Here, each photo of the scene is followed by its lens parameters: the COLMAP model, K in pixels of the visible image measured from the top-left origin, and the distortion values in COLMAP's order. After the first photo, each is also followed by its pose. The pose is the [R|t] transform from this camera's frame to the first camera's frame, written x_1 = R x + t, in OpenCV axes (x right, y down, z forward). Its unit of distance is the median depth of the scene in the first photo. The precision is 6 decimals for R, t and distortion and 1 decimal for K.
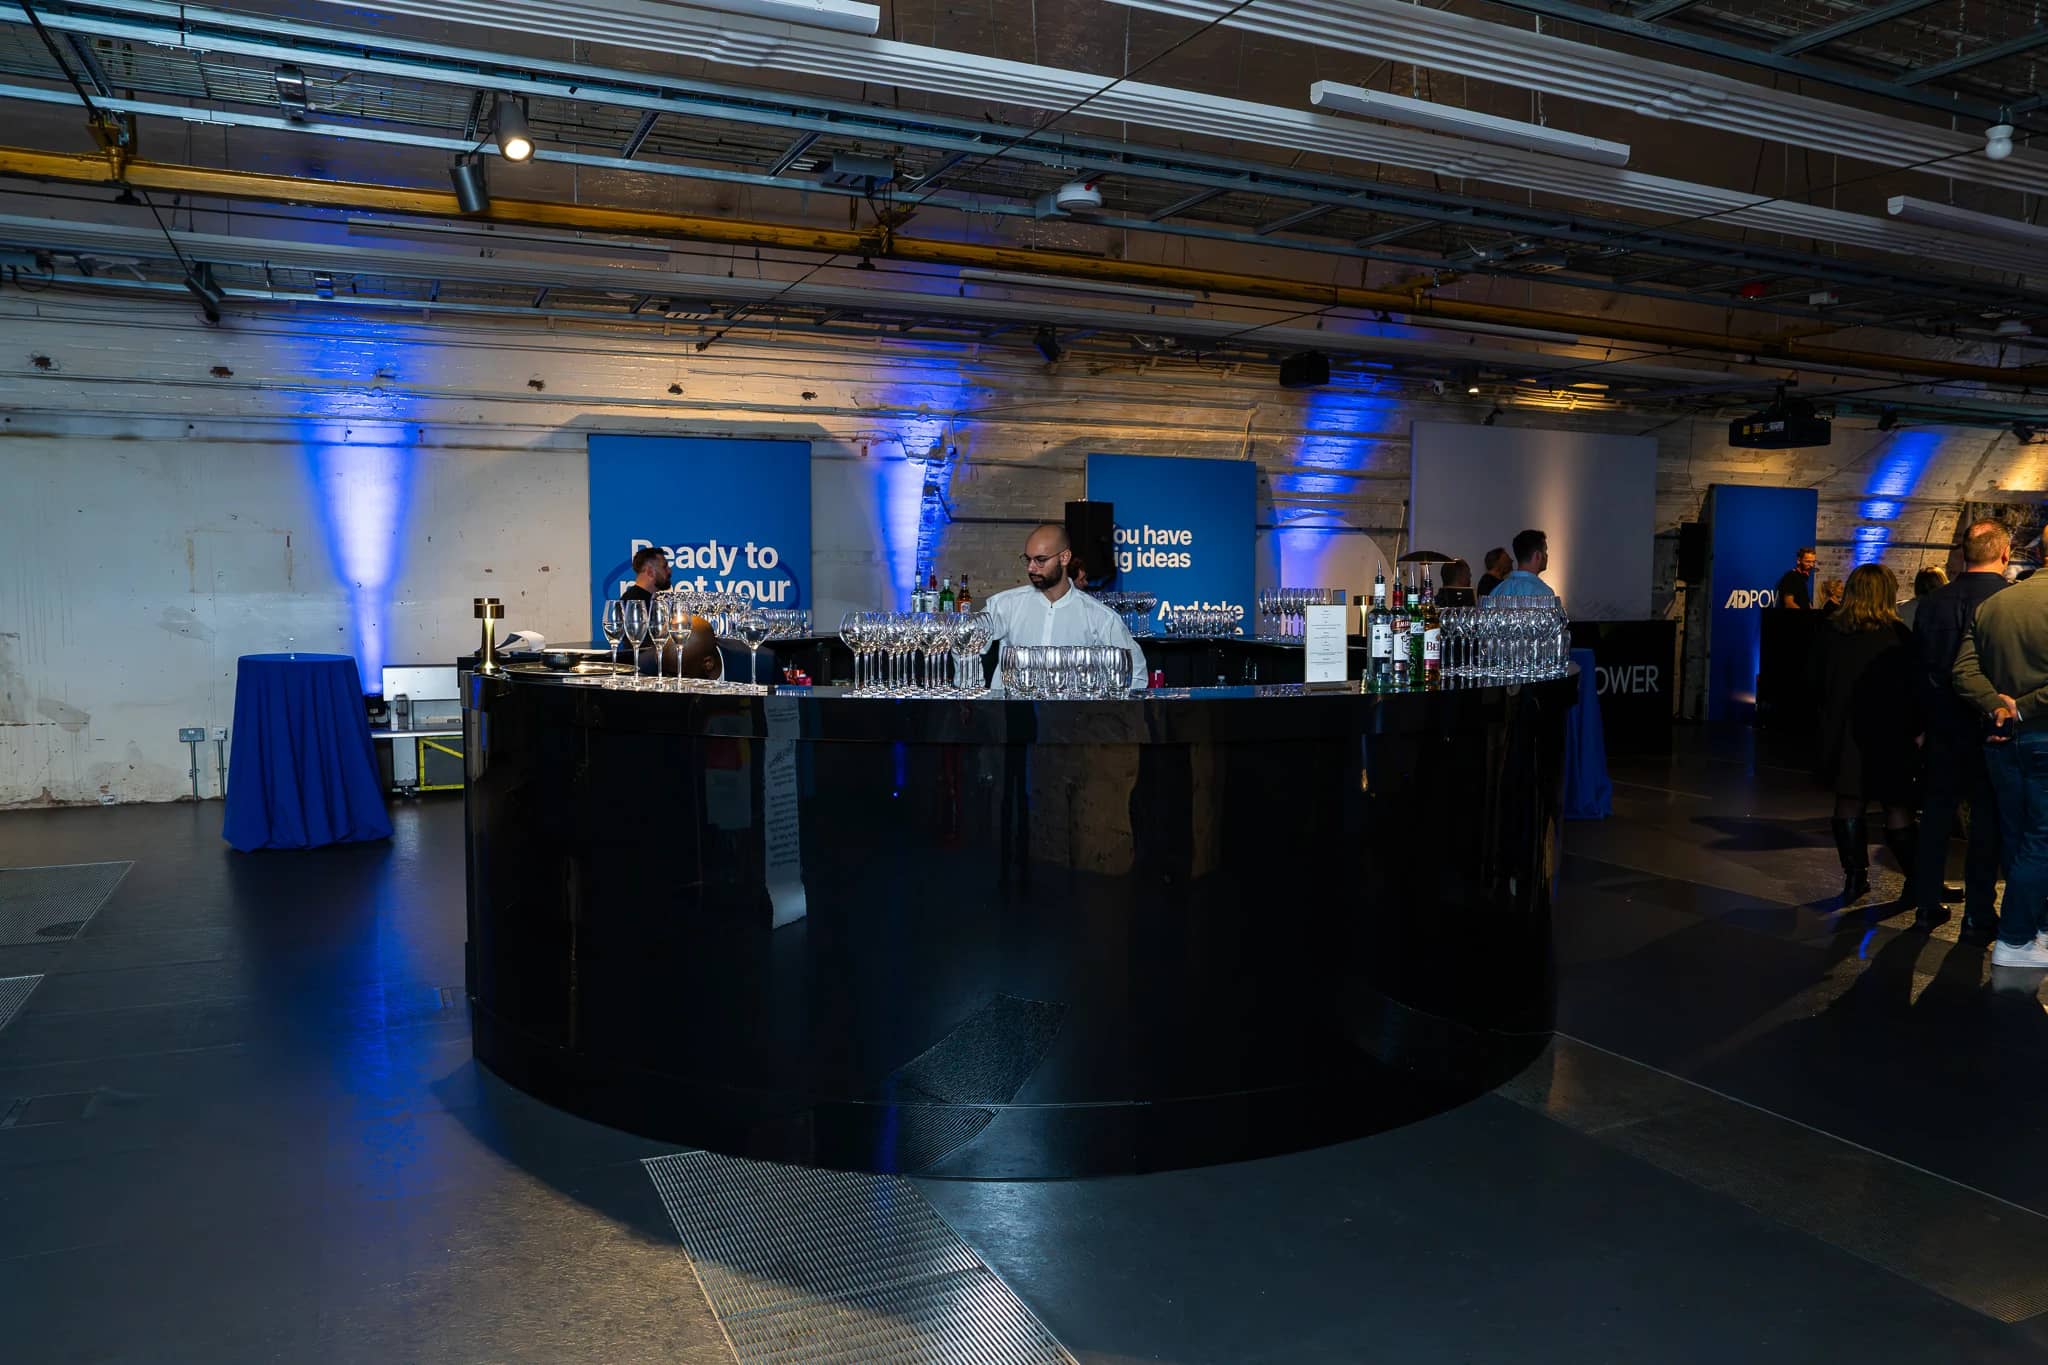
lens RADIAL K [[1524.4, 0, 1088.4], [0, 1524.4, 700.7], [0, 0, 1]] dist [-0.132214, 0.128183]
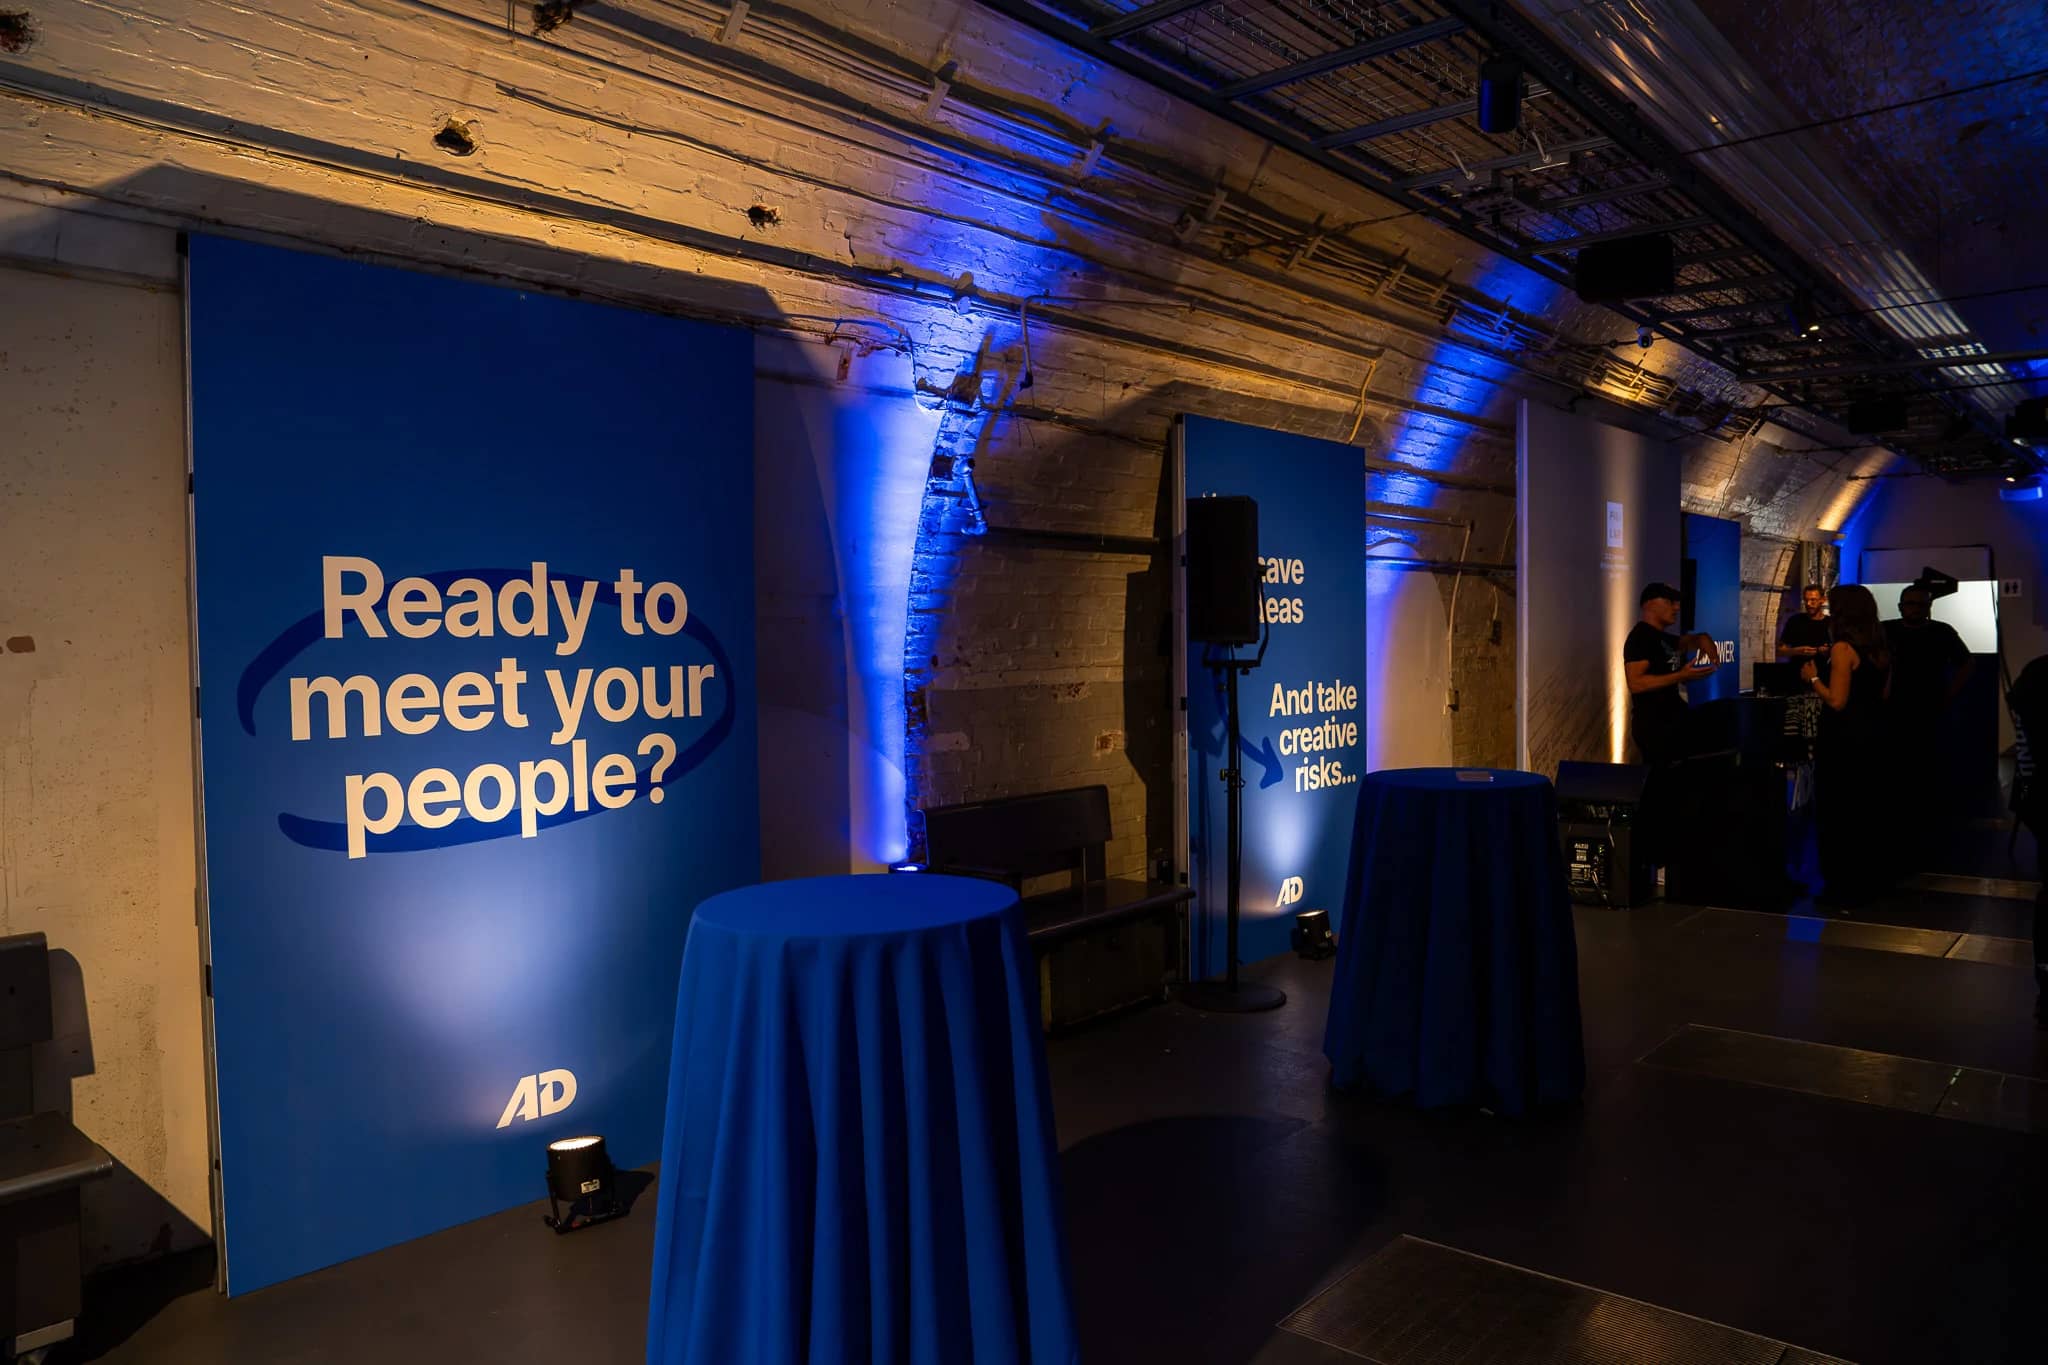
lens RADIAL K [[1402.0, 0, 1024.0], [0, 1402.0, 682.5], [0, 0, 1]] dist [-0.122813, 0.095323]
pose [[0.928981, -0.031663, 0.368770, -0.257253], [0.051636, 0.997678, -0.044417, -0.053384], [-0.366507, 0.060304, 0.928459, 0.621798]]
